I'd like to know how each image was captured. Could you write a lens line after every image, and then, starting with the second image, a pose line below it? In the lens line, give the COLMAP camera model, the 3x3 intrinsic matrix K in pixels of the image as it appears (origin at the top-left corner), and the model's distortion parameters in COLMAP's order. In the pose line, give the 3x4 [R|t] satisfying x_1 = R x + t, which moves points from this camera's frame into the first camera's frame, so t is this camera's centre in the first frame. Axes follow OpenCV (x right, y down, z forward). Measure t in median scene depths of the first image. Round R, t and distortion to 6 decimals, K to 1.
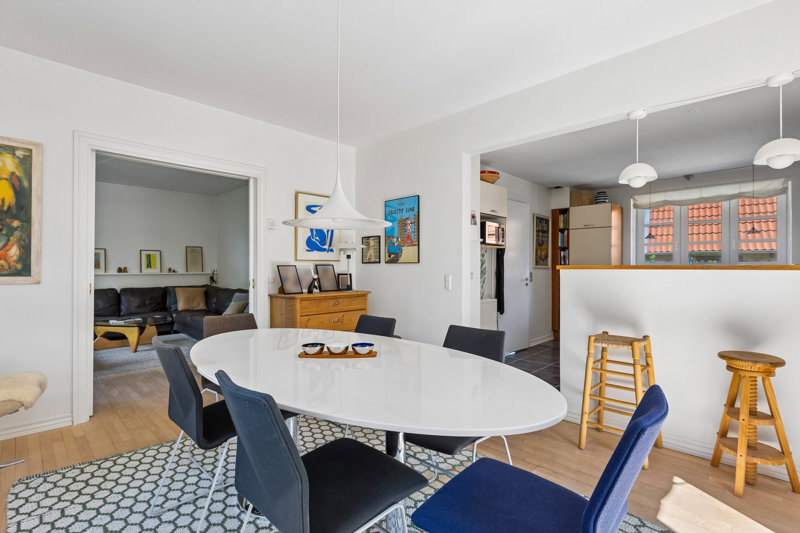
lens RADIAL K [[385.9, 0, 398.0], [0, 385.9, 268.1], [0, 0, 1]] dist [-0.002968, -0.000249]
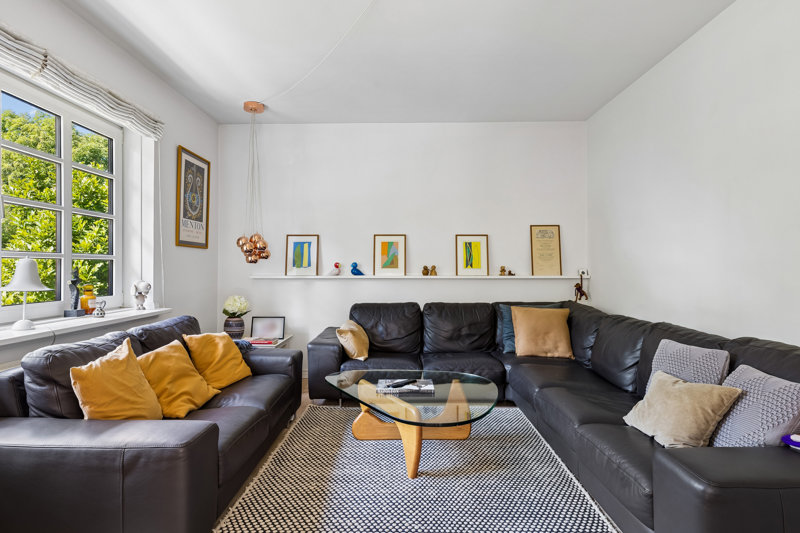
lens RADIAL K [[441.2, 0, 399.0], [0, 441.2, 264.9], [0, 0, 1]] dist [0.004370, 0.000173]
pose [[0.700897, -0.002609, -0.713258, -0.267329], [0.003021, 0.999995, -0.000690, -0.003375], [0.713256, -0.001671, 0.700902, 0.488527]]
